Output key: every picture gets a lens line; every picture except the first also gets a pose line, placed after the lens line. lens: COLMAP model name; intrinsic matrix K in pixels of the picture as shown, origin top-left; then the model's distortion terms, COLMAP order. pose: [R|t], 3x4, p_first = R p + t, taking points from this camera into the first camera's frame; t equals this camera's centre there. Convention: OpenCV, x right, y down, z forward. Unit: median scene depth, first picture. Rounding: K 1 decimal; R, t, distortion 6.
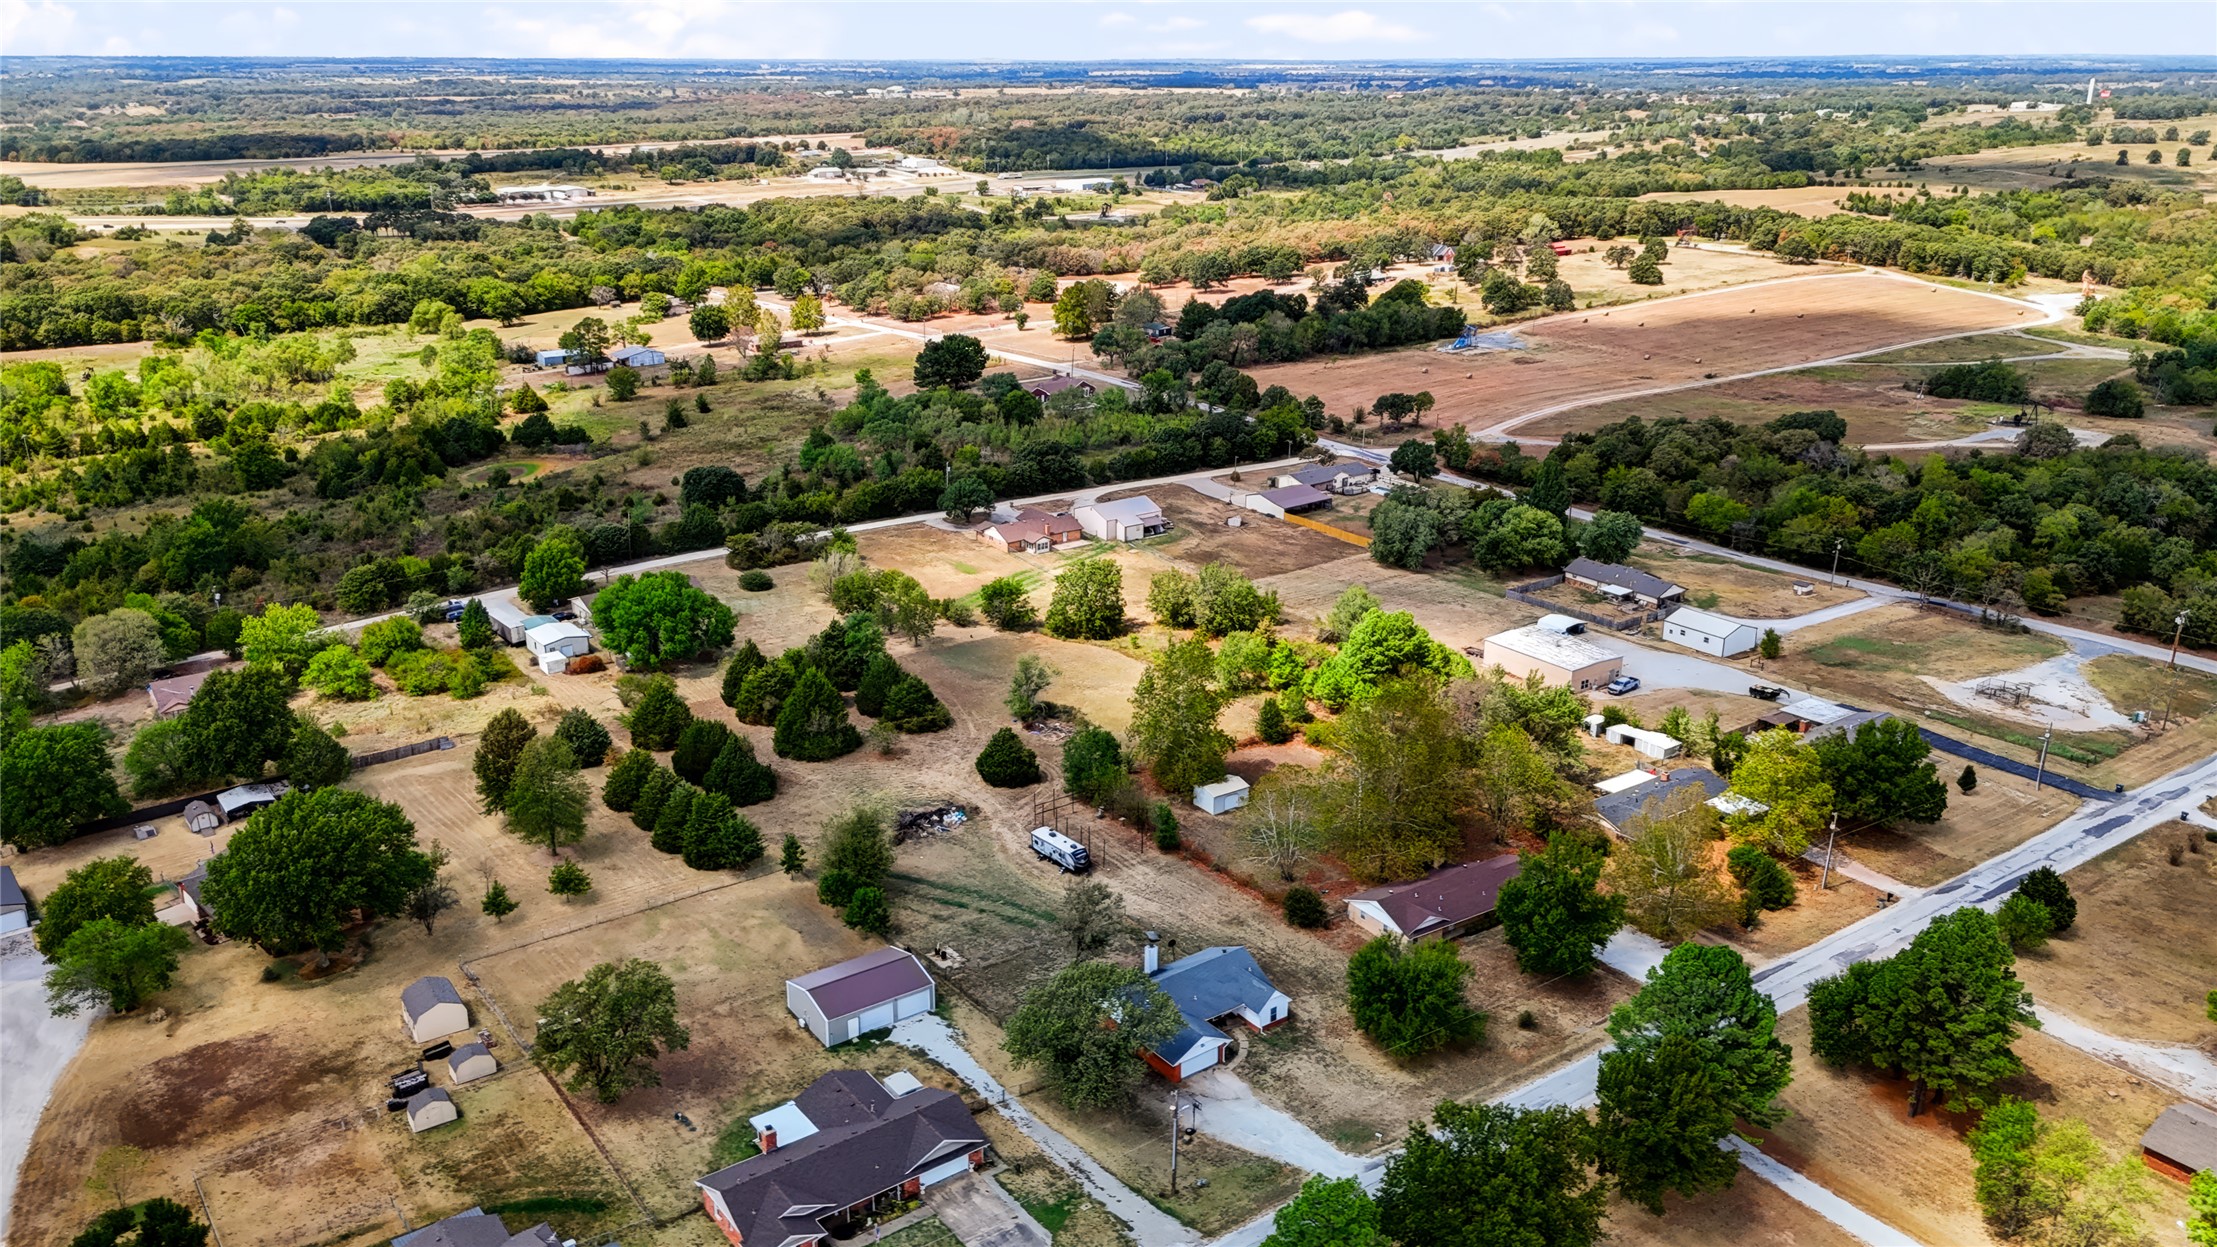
lens RADIAL K [[1697.4, 0, 1107.8], [0, 1697.4, 610.1], [0, 0, 1]] dist [0.028426, -0.025805]
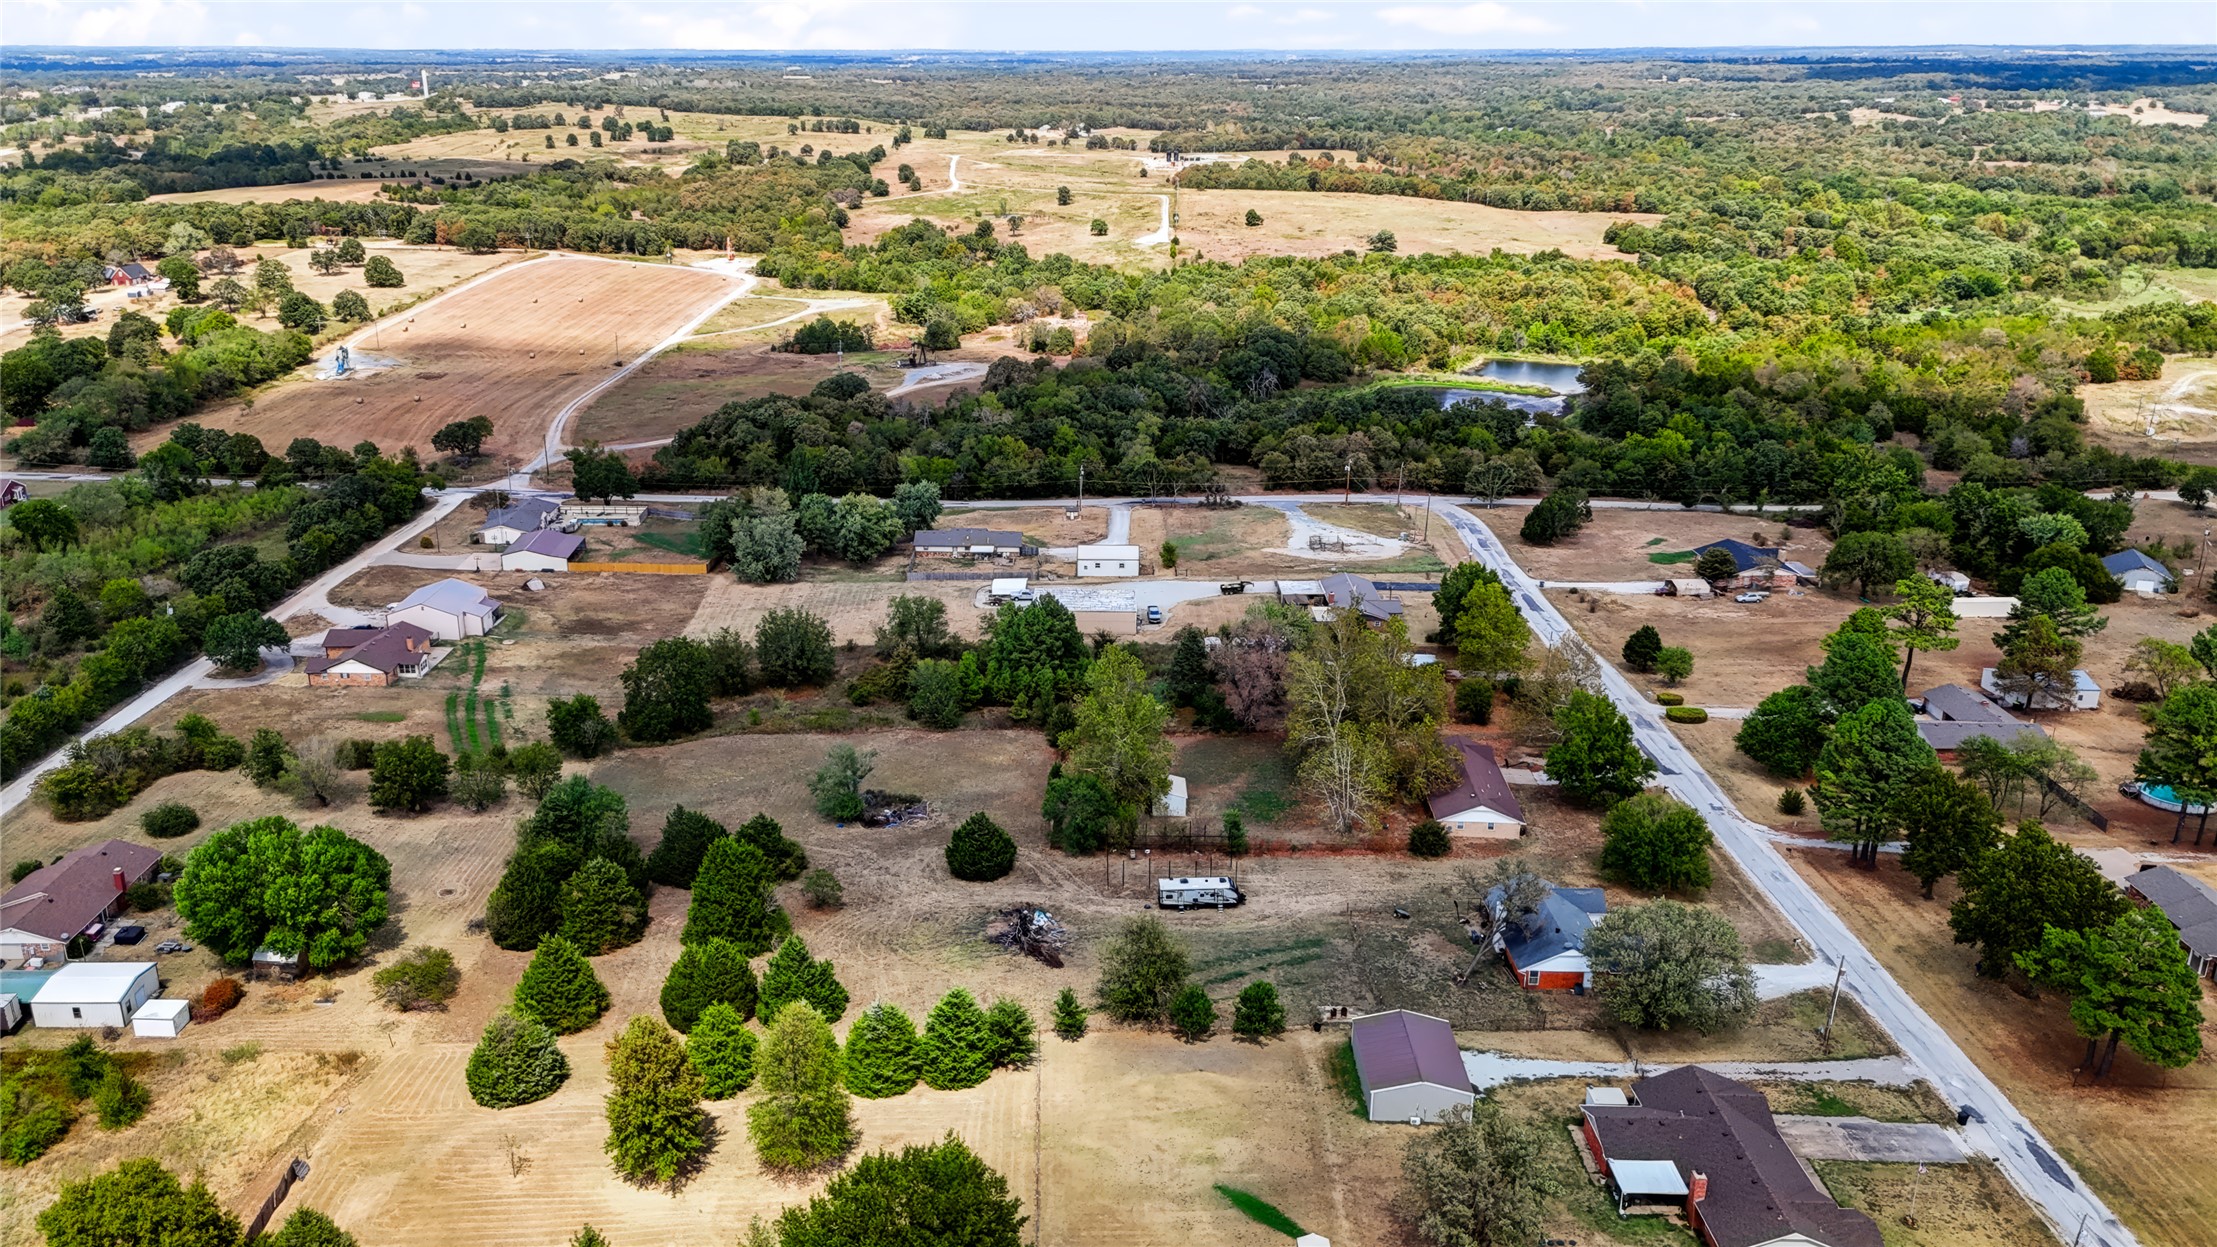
lens RADIAL K [[1697.4, 0, 1109.5], [0, 1697.4, 633.2], [0, 0, 1]] dist [0.028426, -0.025805]
pose [[0.589570, -0.258161, 0.765350, -0.392129], [0.246556, 0.959843, 0.133836, -0.069134], [-0.769167, 0.109796, 0.629545, 0.242743]]
